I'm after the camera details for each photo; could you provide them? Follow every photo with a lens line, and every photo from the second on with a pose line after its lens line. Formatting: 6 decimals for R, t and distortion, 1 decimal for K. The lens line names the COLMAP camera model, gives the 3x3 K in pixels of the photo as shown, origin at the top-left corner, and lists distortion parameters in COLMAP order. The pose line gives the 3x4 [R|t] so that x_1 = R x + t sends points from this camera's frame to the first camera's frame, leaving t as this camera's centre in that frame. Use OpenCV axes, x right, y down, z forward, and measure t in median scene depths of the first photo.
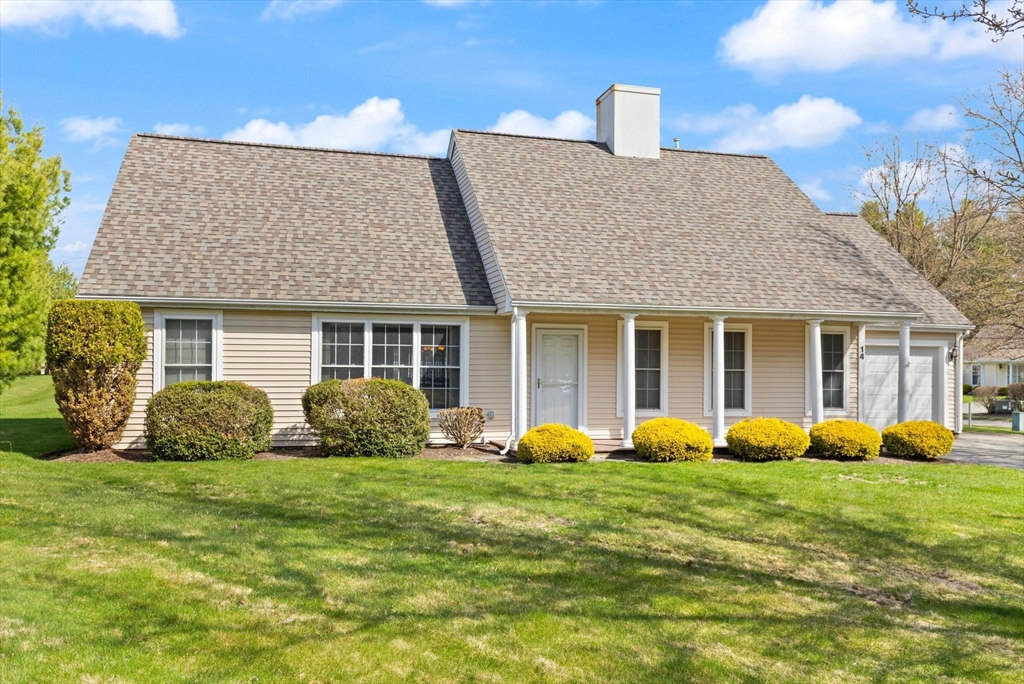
lens RADIAL K [[831.5, 0, 512.0], [0, 831.5, 342.0], [0, 0, 1]] dist [-0.001165, -0.003654]
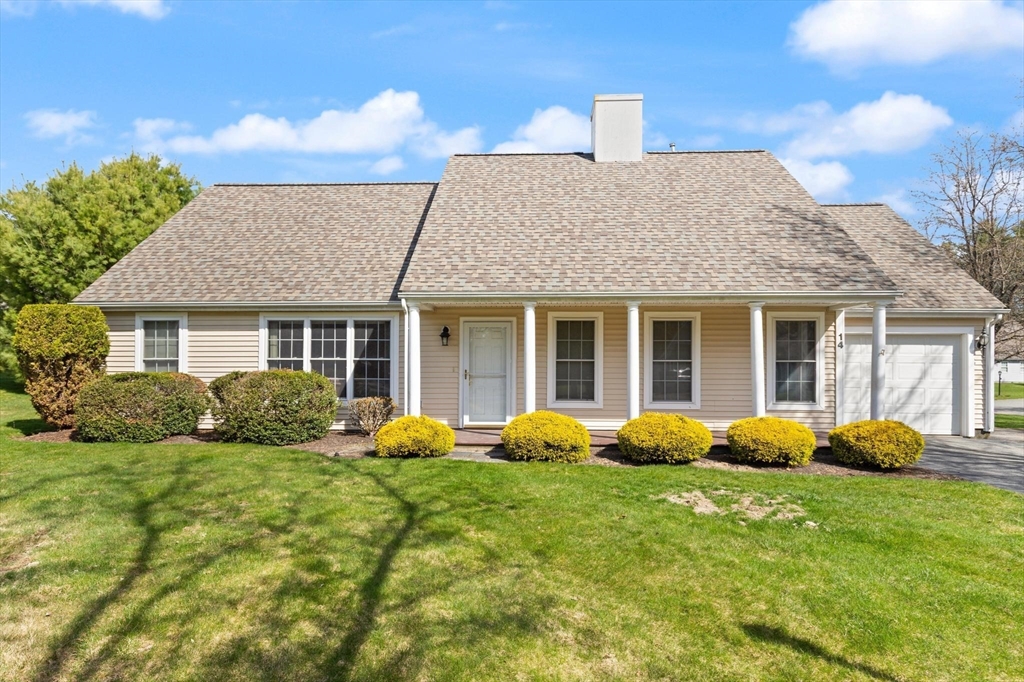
lens RADIAL K [[557.5, 0, 508.8], [0, 557.5, 360.0], [0, 0, 1]] dist [0.000359, -0.001114]
pose [[0.950351, -0.008330, -0.311069, 0.311748], [0.014196, 0.999761, 0.016597, 0.021538], [0.310857, -0.020189, 0.950242, 0.366295]]
